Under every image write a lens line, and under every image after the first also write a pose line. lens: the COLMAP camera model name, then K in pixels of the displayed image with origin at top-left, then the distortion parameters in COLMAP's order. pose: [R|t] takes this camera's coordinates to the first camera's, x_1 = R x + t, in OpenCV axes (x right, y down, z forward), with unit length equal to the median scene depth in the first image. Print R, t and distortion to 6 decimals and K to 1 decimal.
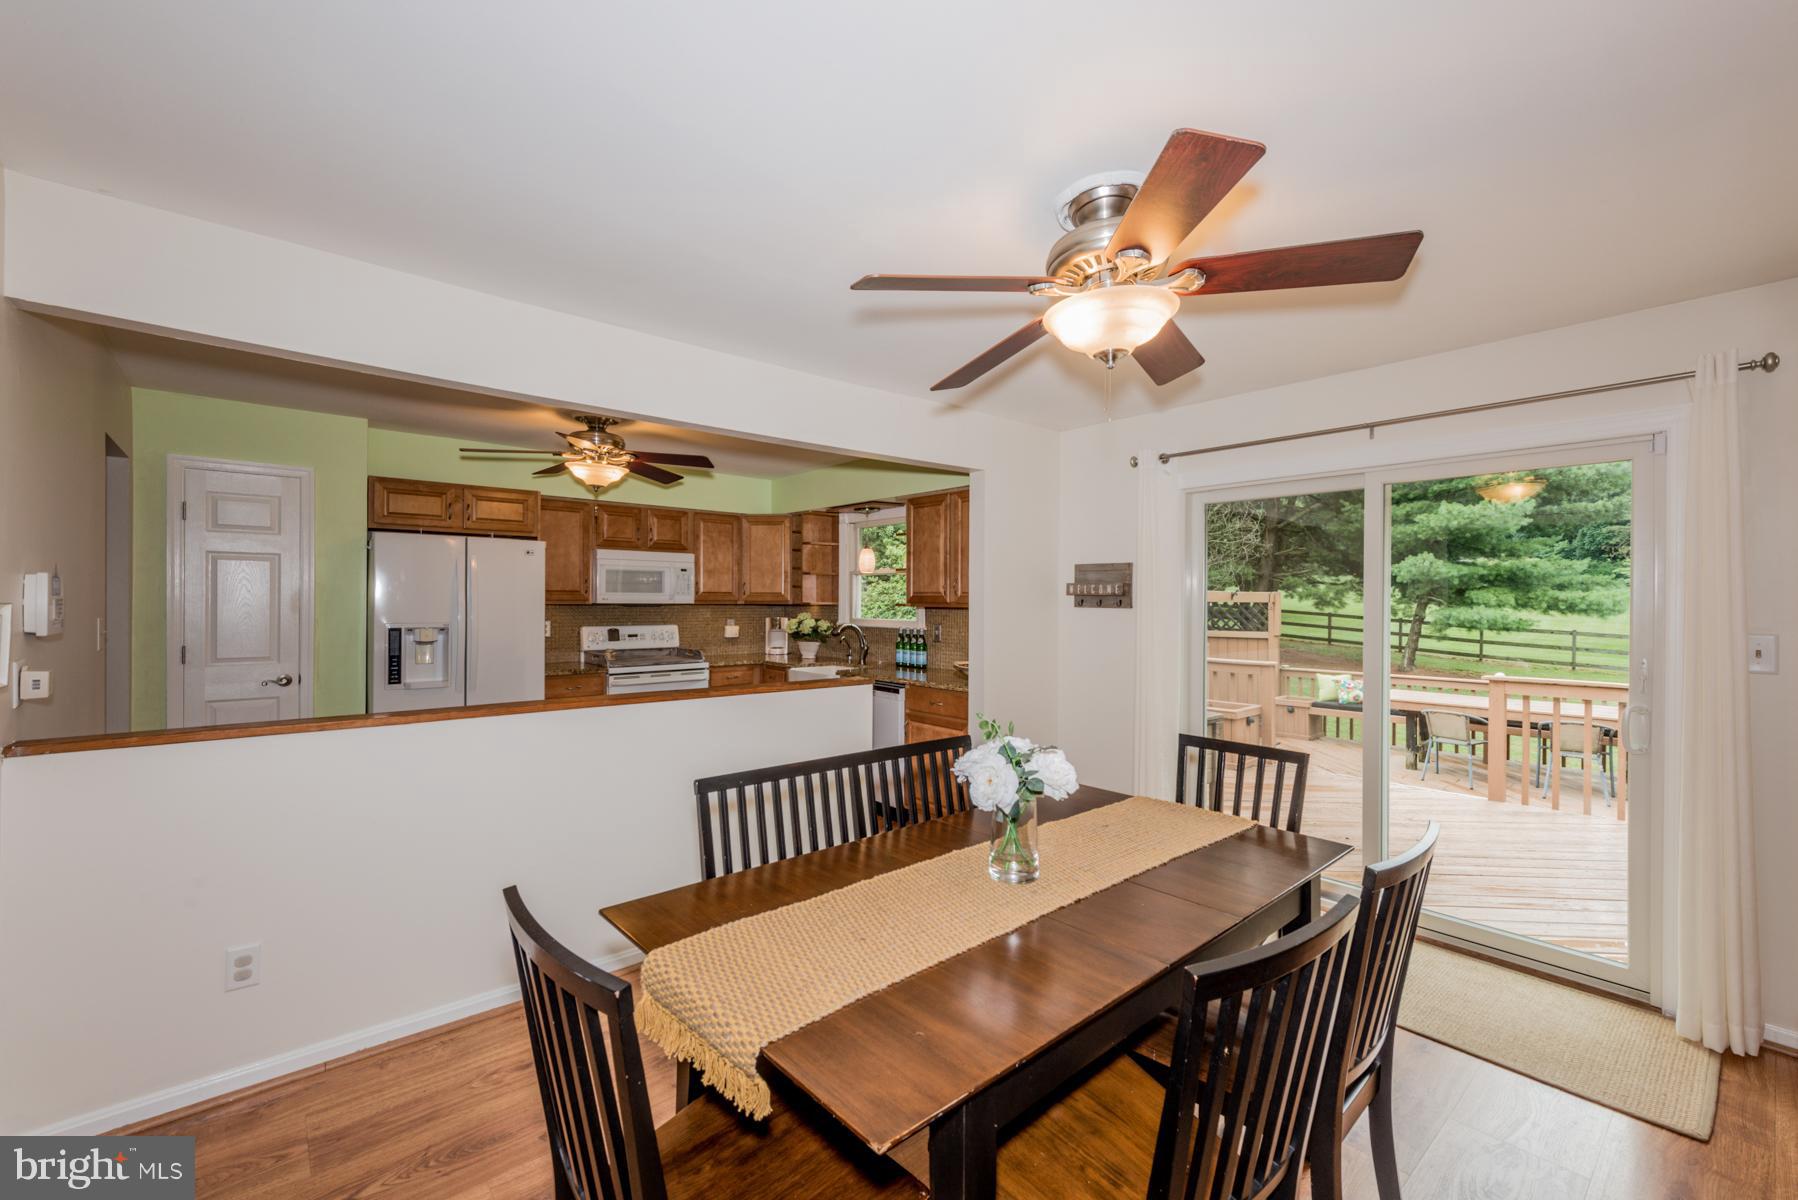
lens RADIAL K [[741.8, 0, 896.8], [0, 741.8, 607.8], [0, 0, 1]] dist [0.018699, -0.006557]
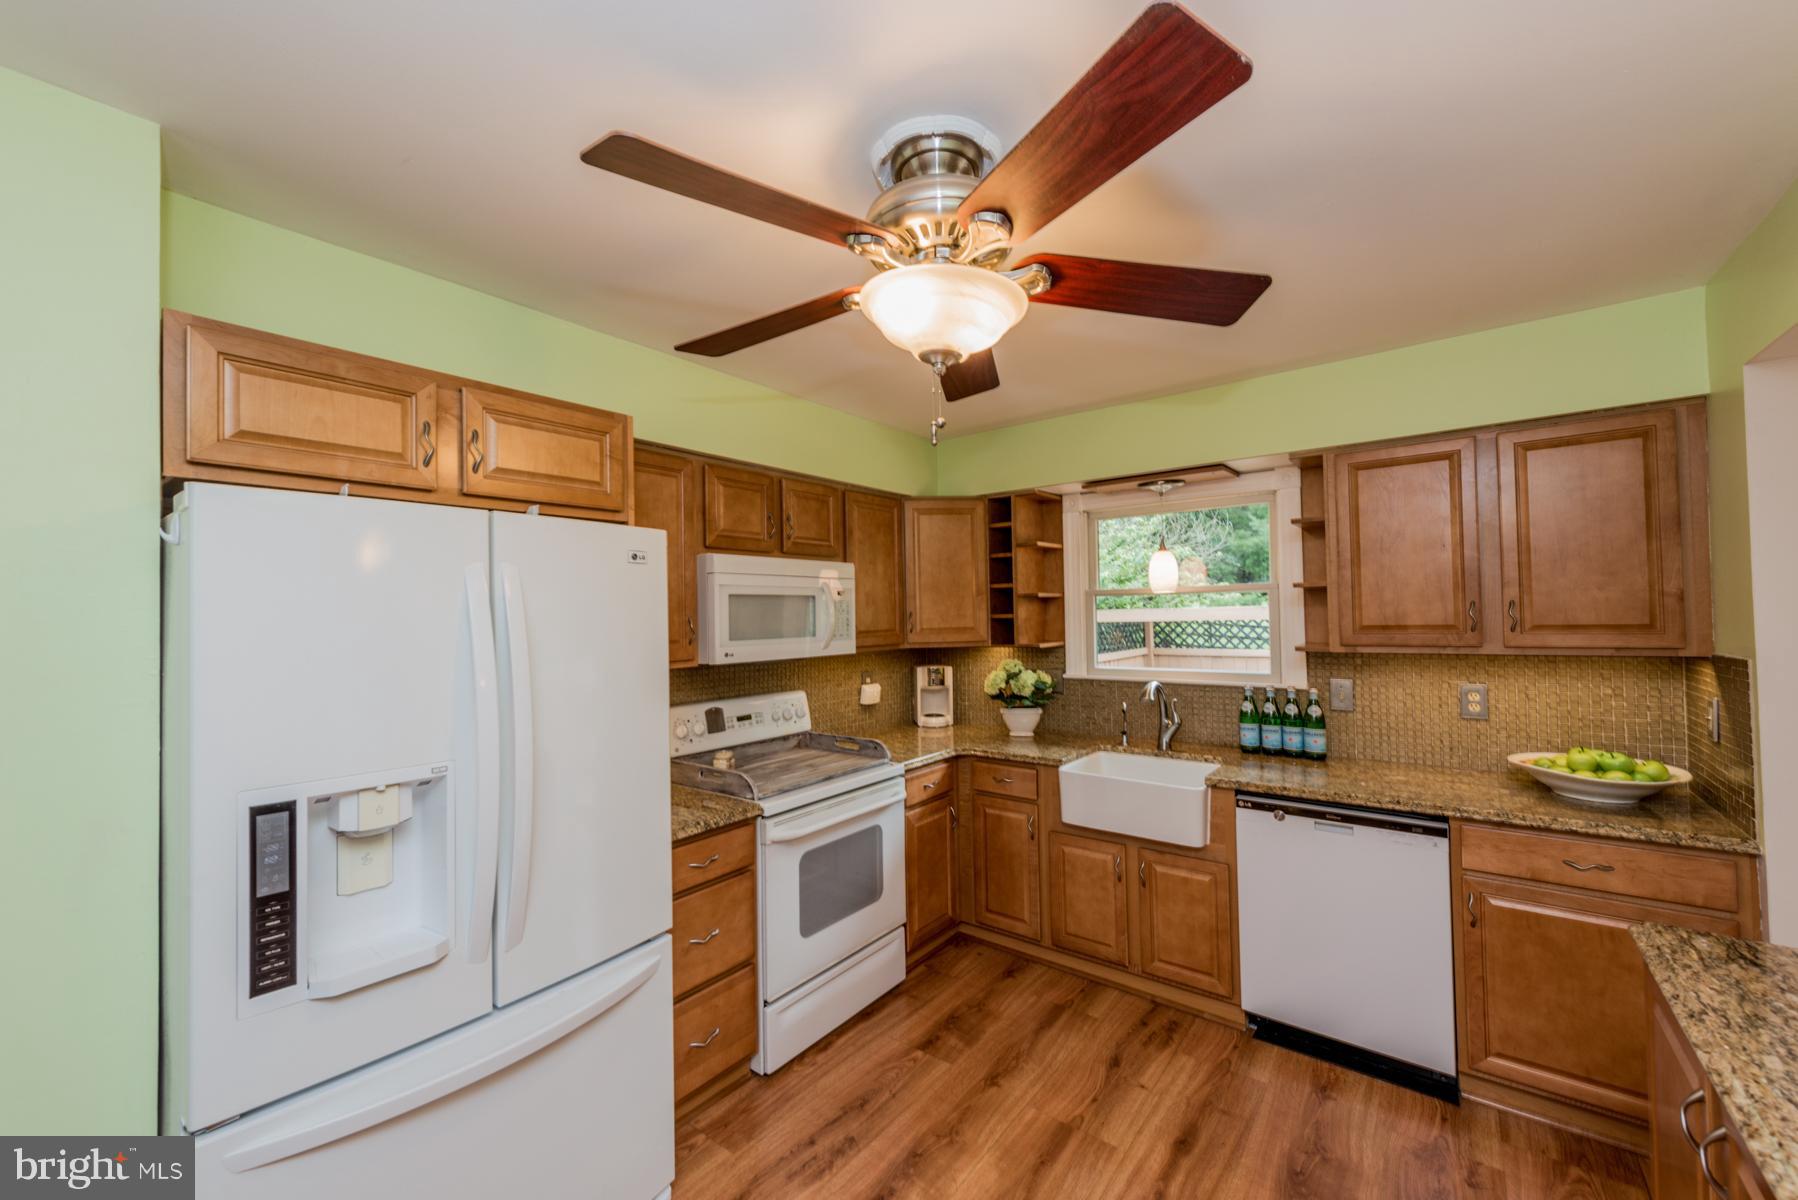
lens RADIAL K [[704.3, 0, 902.0], [0, 704.3, 605.9], [0, 0, 1]] dist [0.014474, -0.003832]
pose [[0.977796, -0.021389, 0.208464, -0.333579], [0.026555, 0.999405, -0.022016, -0.027436], [-0.207869, 0.027063, 0.977782, 0.459827]]
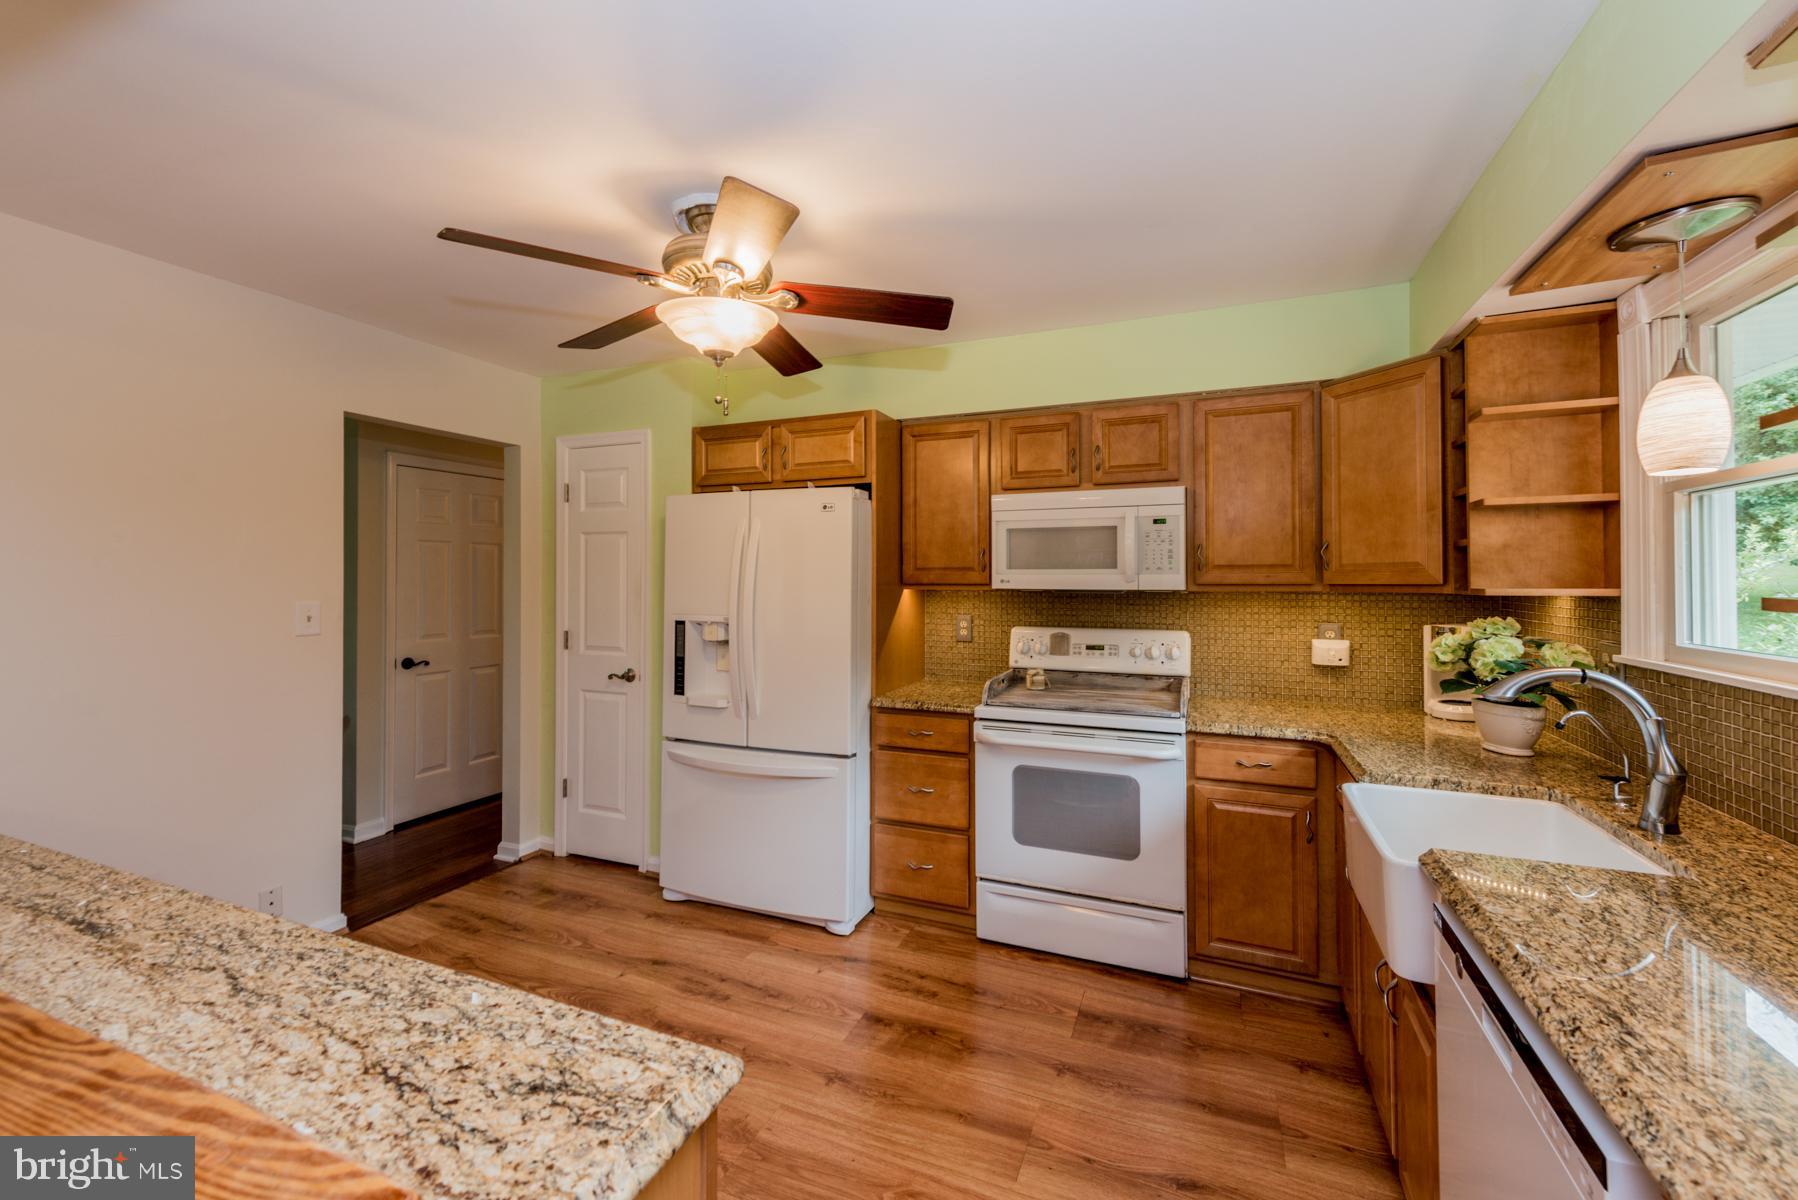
lens RADIAL K [[720.4, 0, 899.5], [0, 720.4, 574.3], [0, 0, 1]] dist [0.011329, 0.000027]
pose [[0.452844, -0.012499, -0.891502, 0.055073], [-0.006891, 0.999823, -0.017518, -0.006000], [0.891563, 0.014077, 0.452678, 0.600627]]
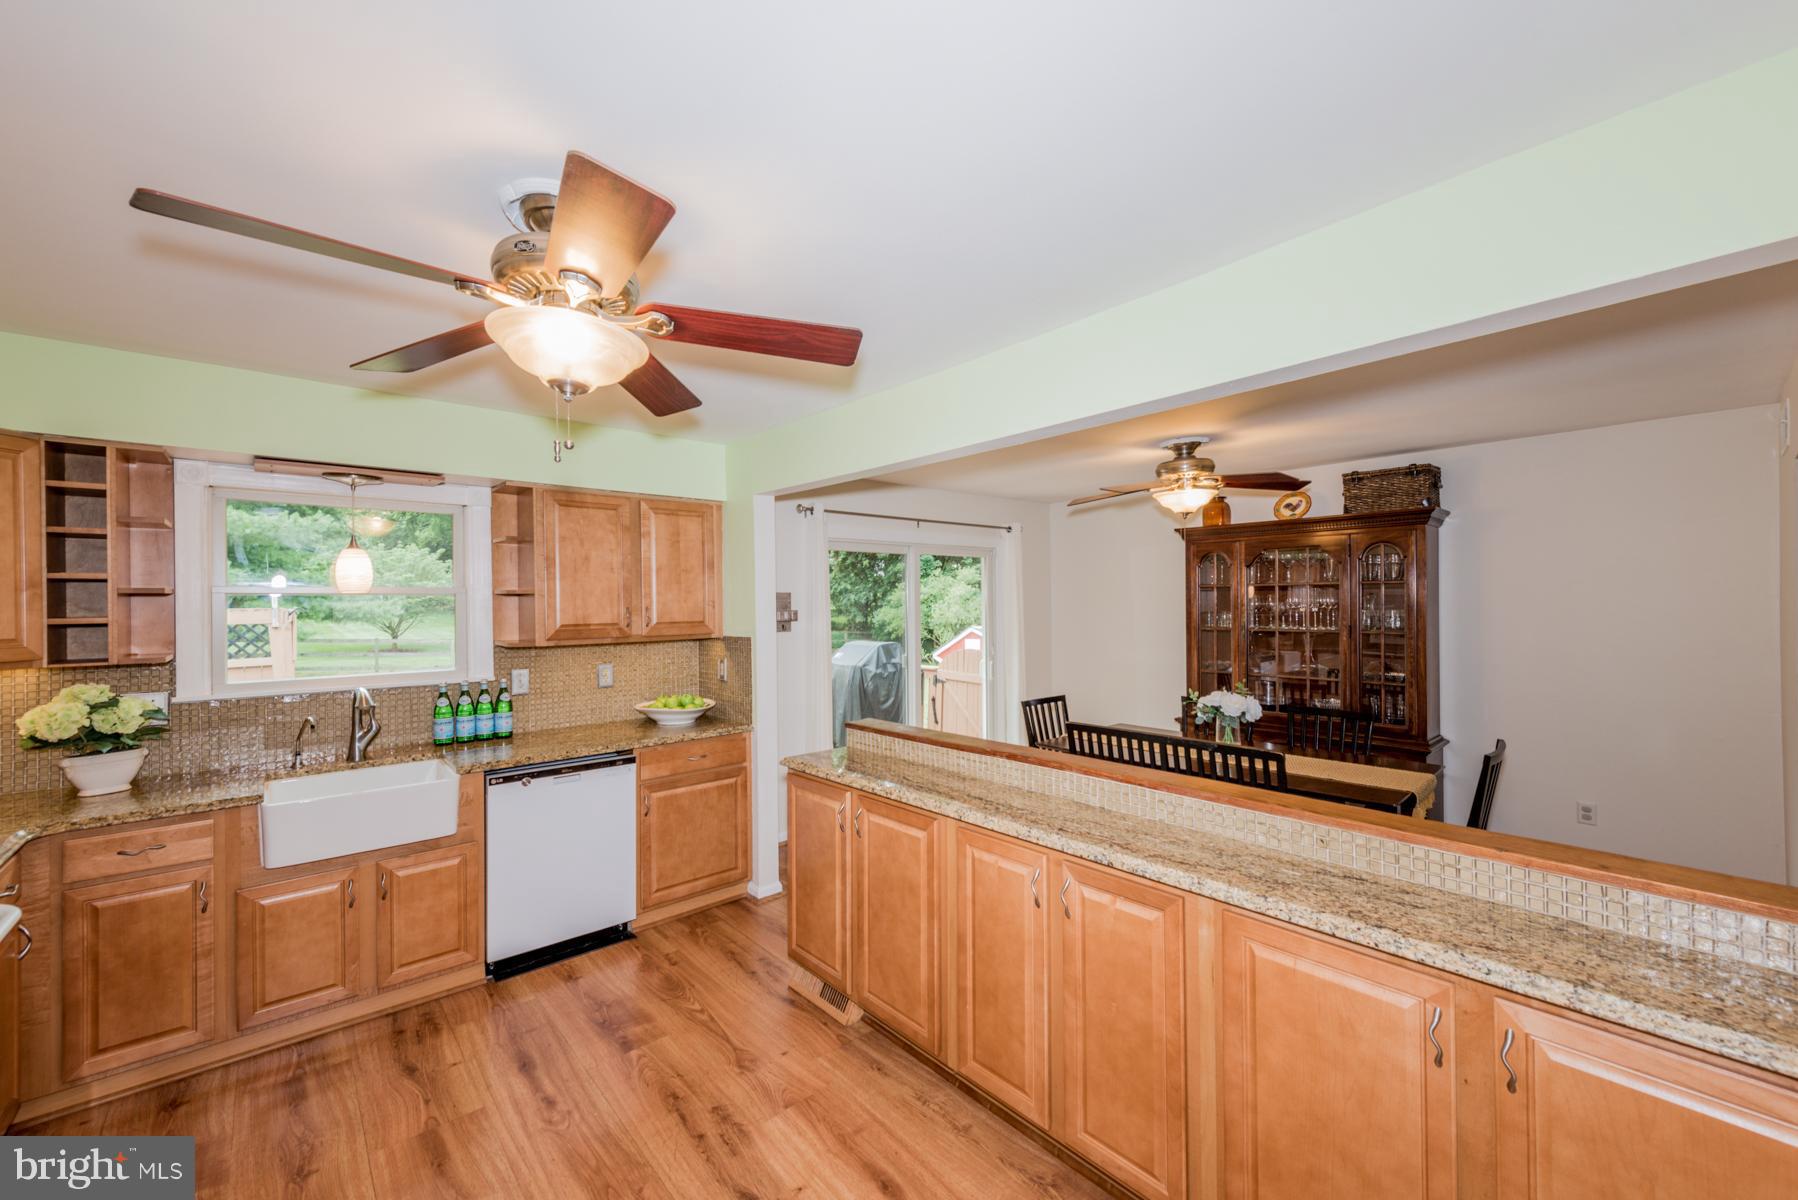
lens RADIAL K [[704.3, 0, 902.0], [0, 704.3, 605.9], [0, 0, 1]] dist [0.014474, -0.003832]
pose [[-0.022498, -0.010100, 0.999696, -0.532129], [0.020332, 0.999738, 0.010558, -0.032282], [-0.999540, 0.020563, -0.022286, 0.560909]]
